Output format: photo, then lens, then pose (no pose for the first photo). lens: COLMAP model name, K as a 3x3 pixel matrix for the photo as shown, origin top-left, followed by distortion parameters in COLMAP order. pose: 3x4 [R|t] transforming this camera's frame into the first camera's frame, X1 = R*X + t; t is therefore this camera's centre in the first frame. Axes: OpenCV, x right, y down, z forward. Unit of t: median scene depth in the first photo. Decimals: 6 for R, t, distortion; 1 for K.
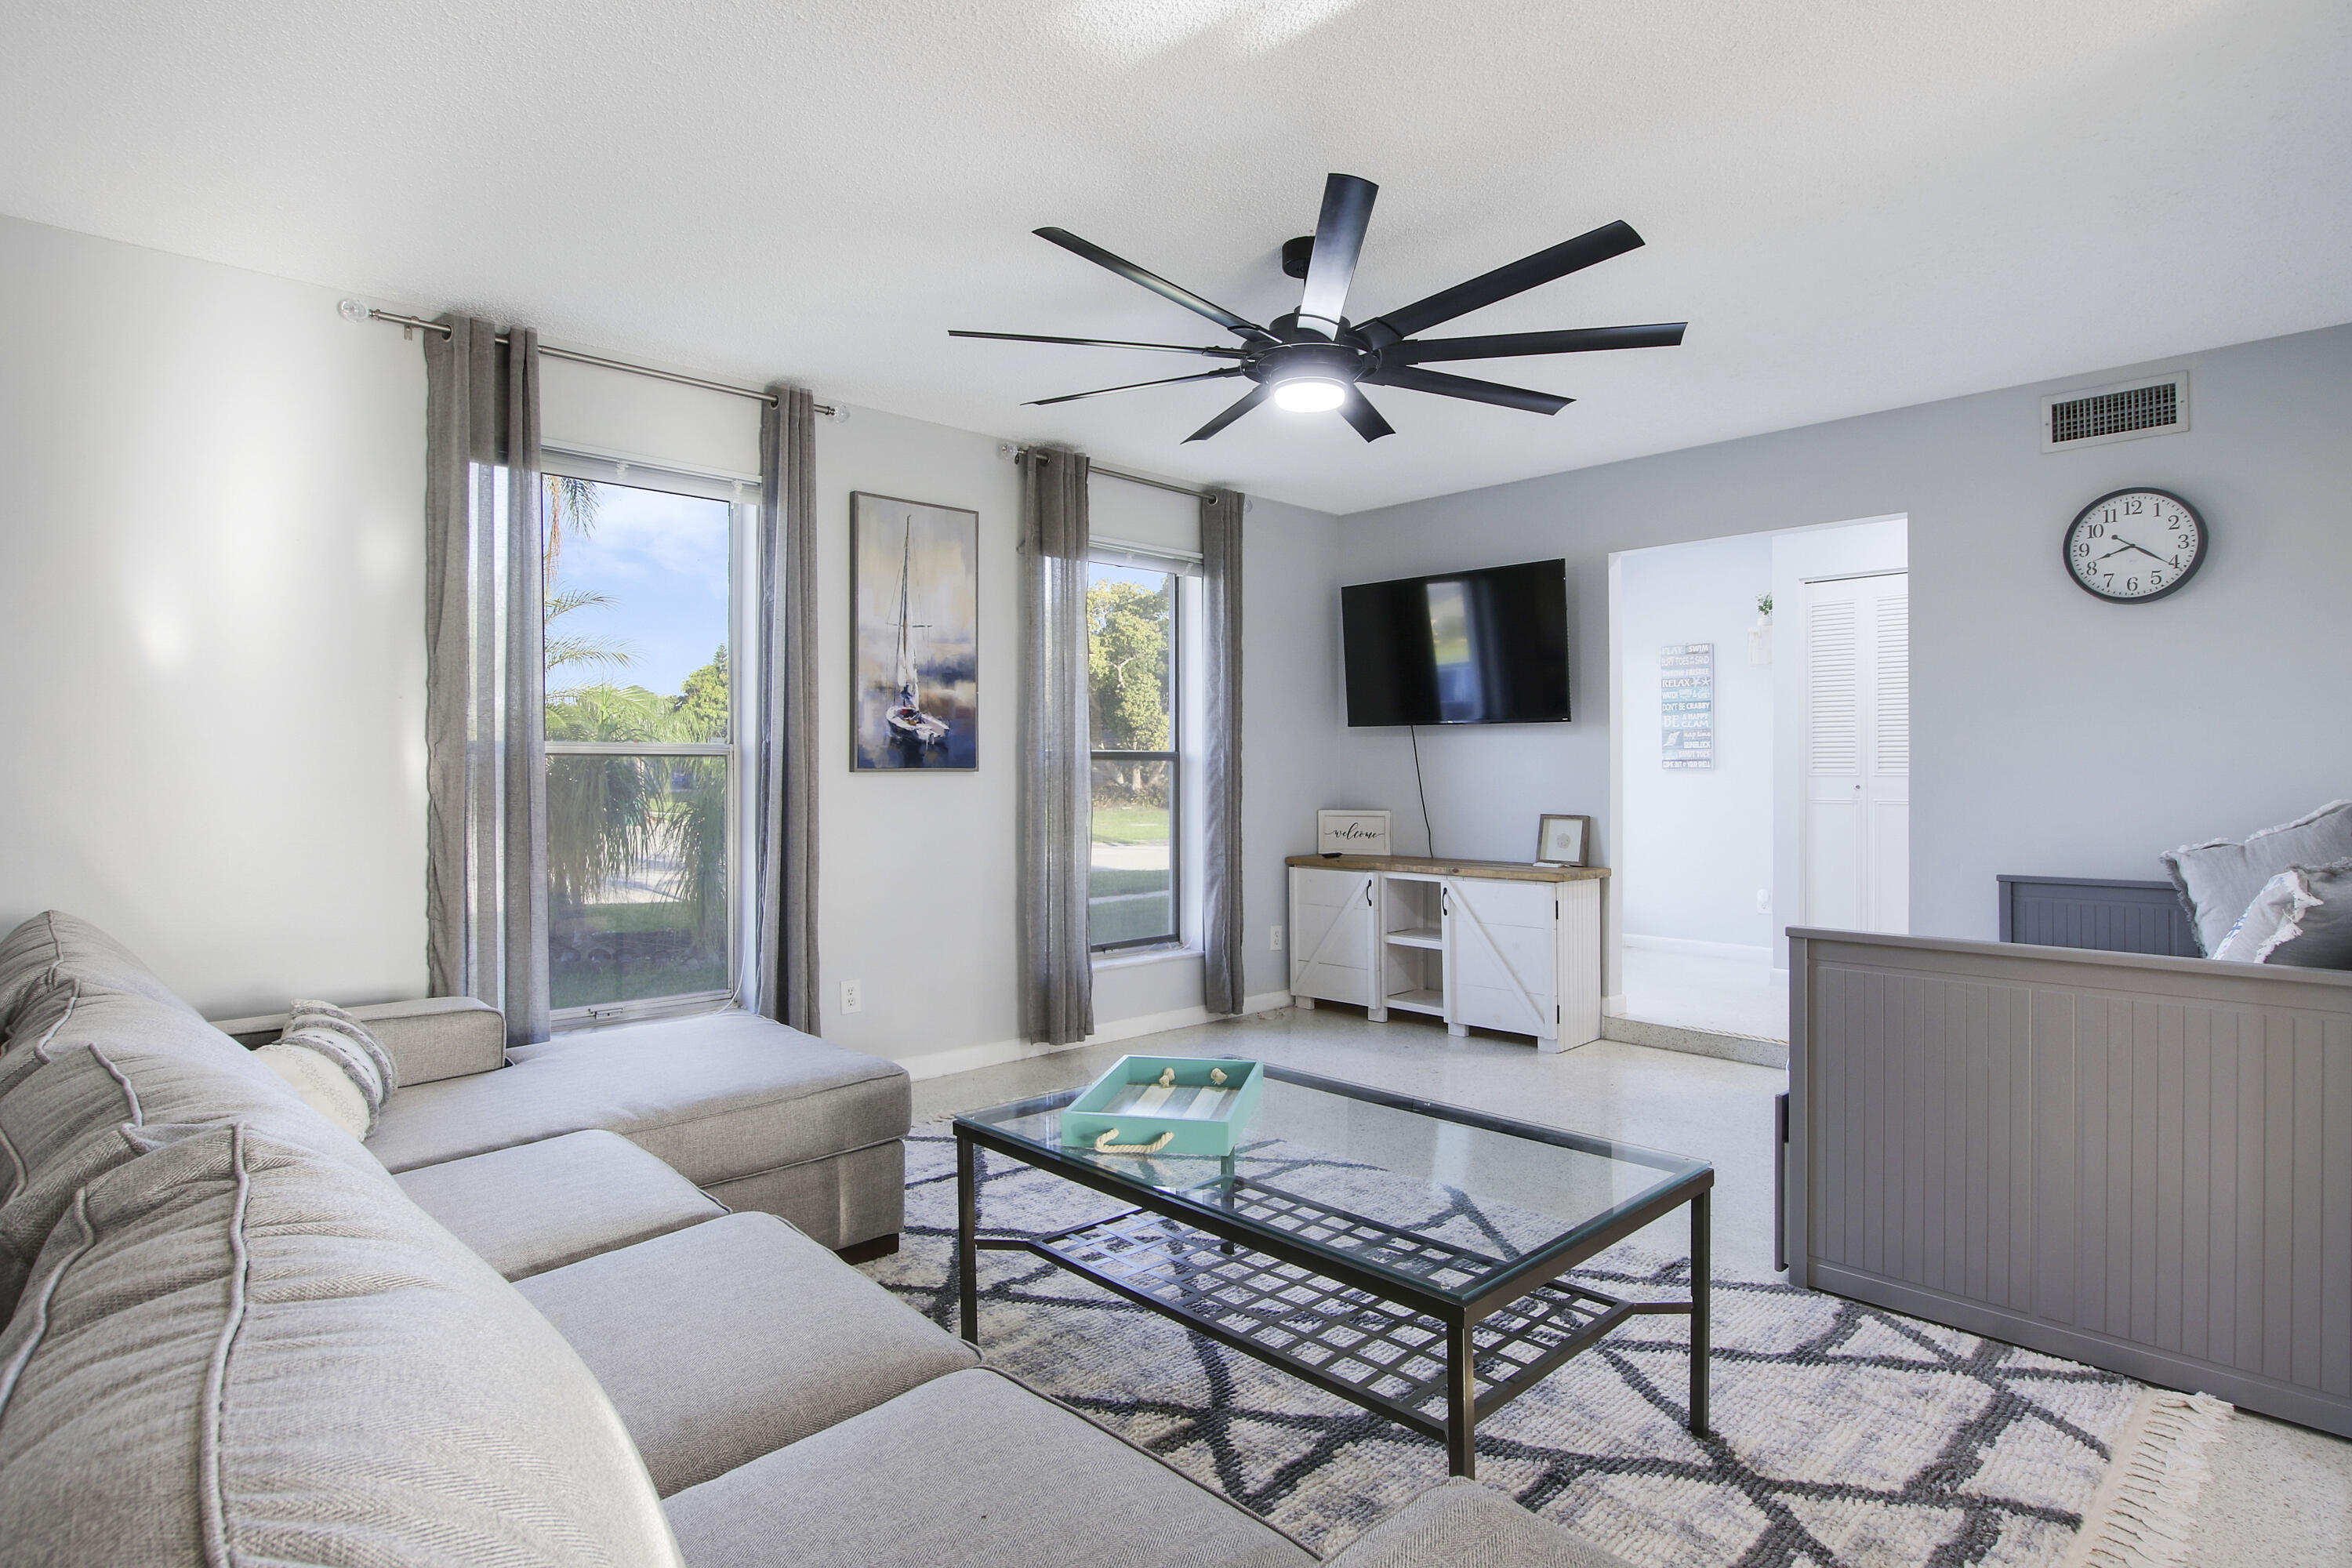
lens RADIAL K [[1247.4, 0, 1228.1], [0, 1247.4, 755.5], [0, 0, 1]] dist [-0.000873, -0.000092]
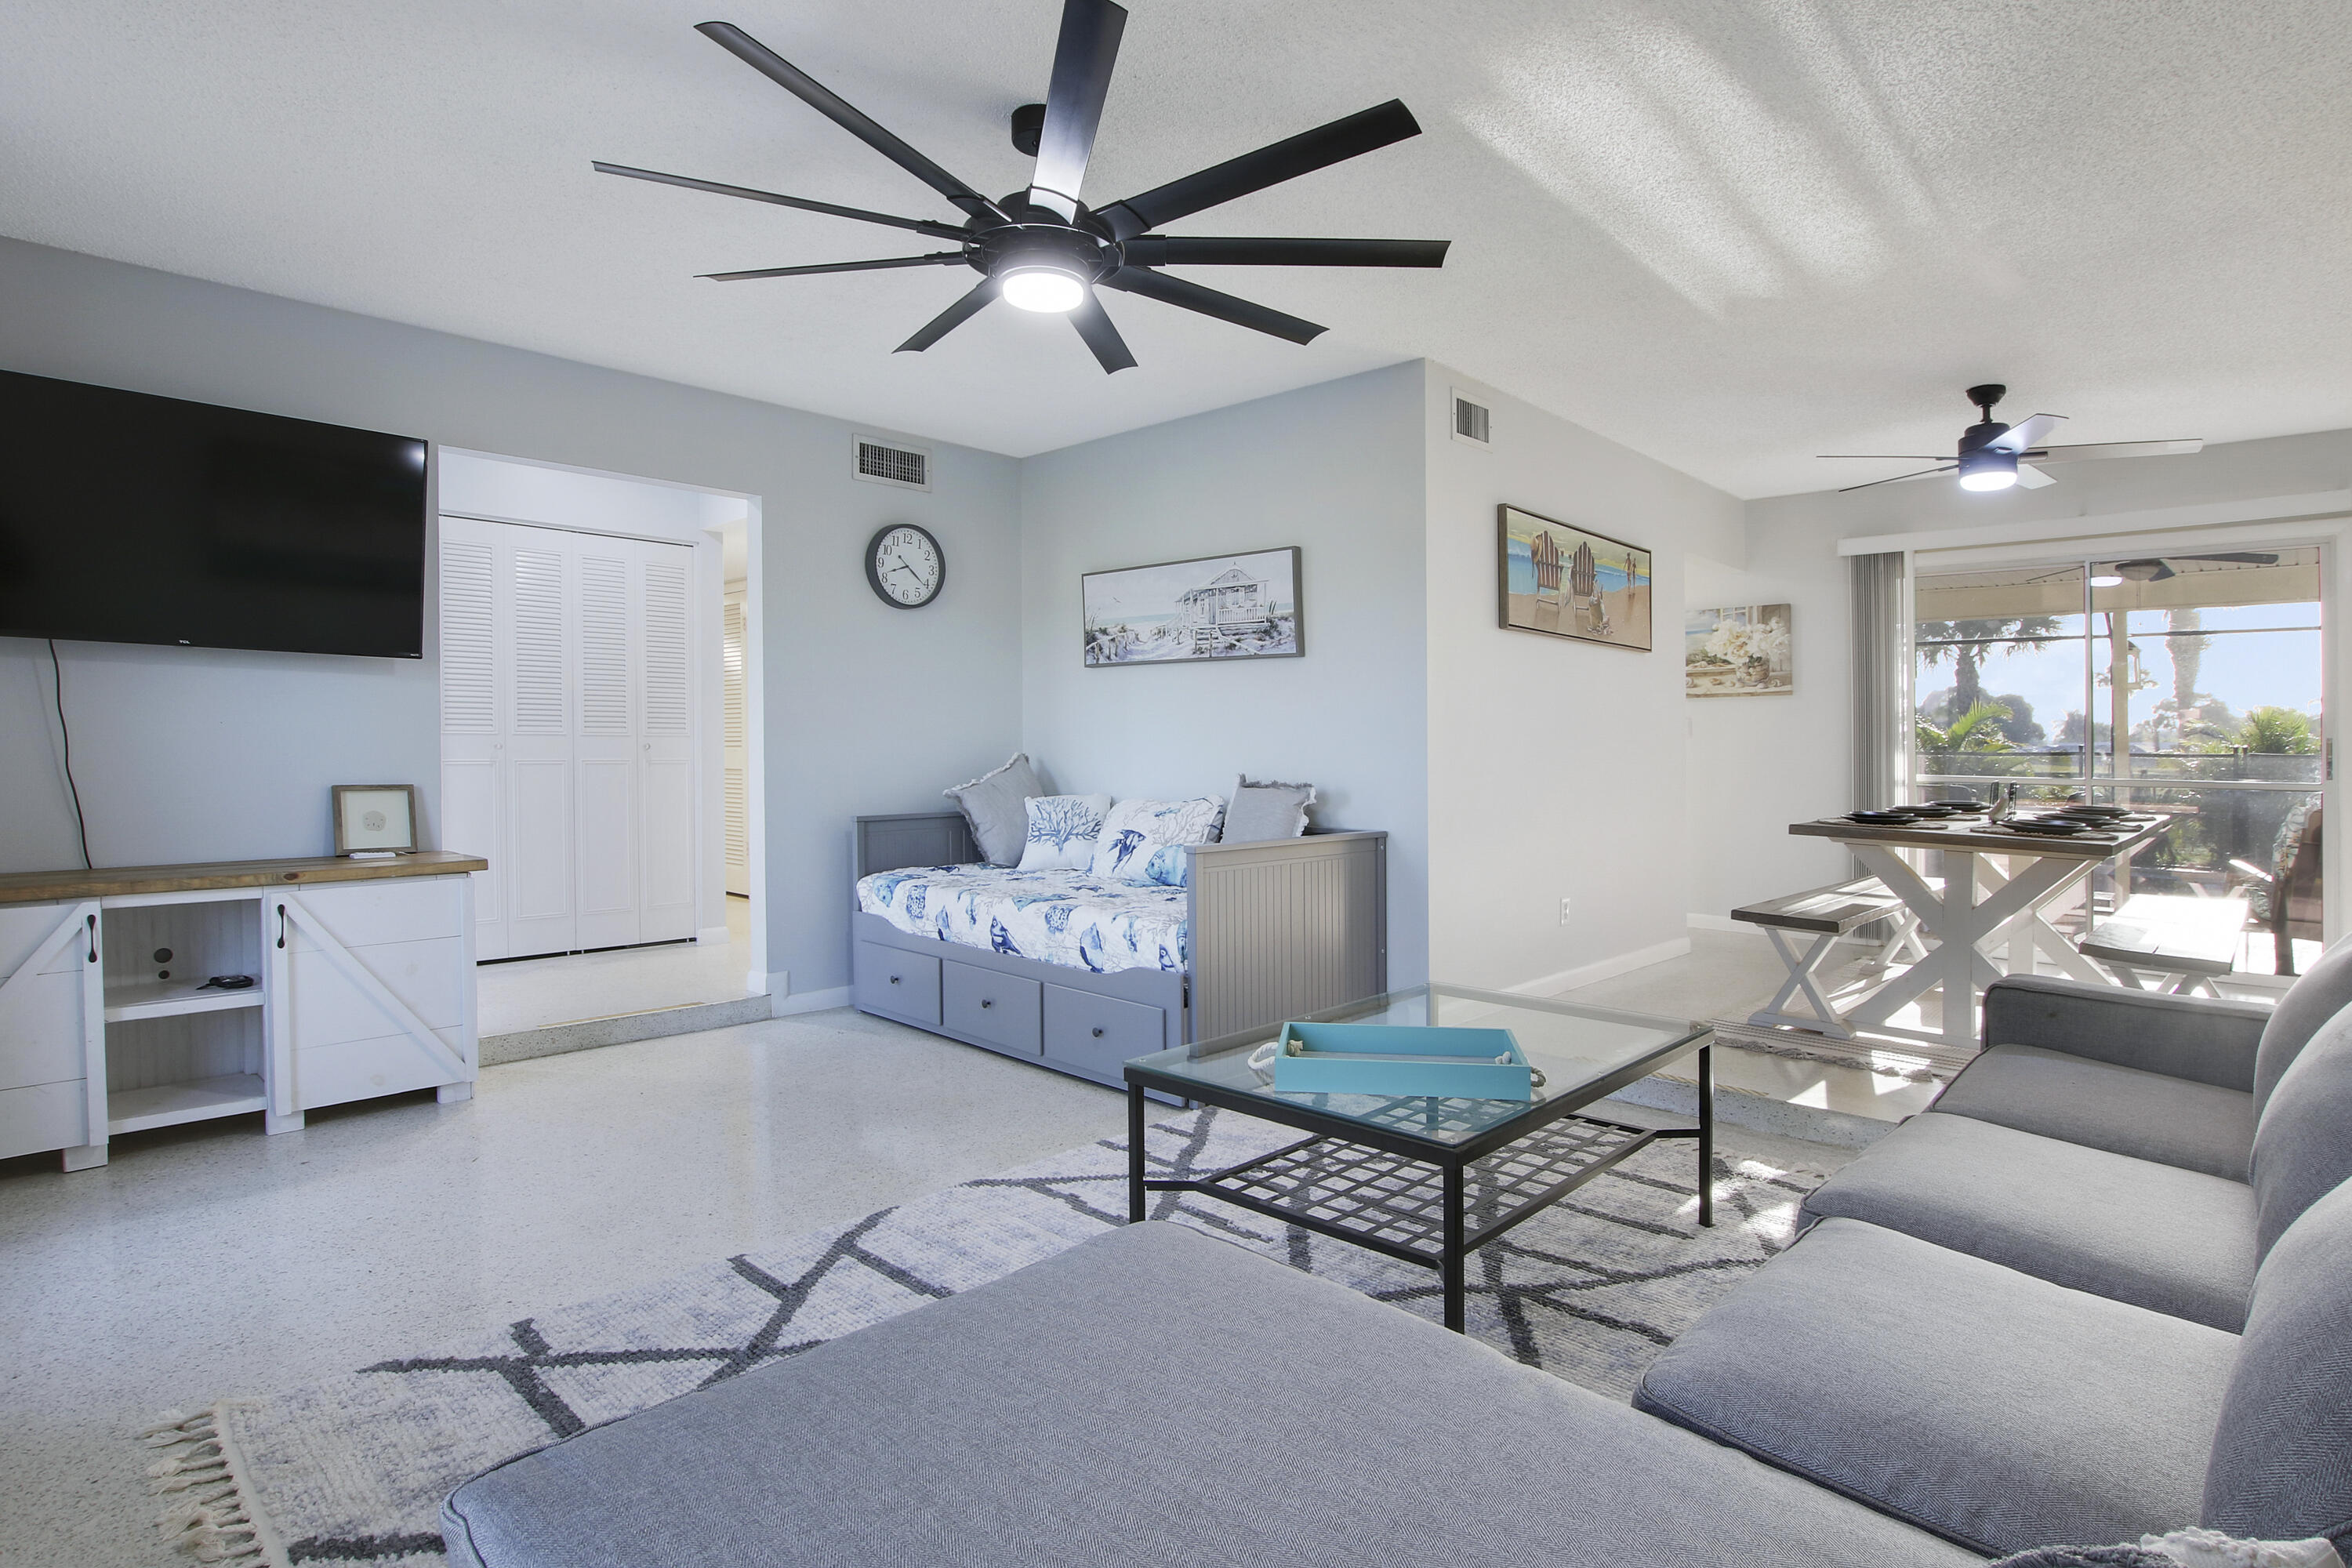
lens RADIAL K [[1247.4, 0, 1228.1], [0, 1247.4, 755.5], [0, 0, 1]] dist [-0.000873, -0.000092]
pose [[-0.058394, -0.009254, 0.998251, -0.489948], [-0.031837, 0.999466, 0.007403, 0.010108], [-0.997786, -0.031349, -0.058657, 0.565914]]
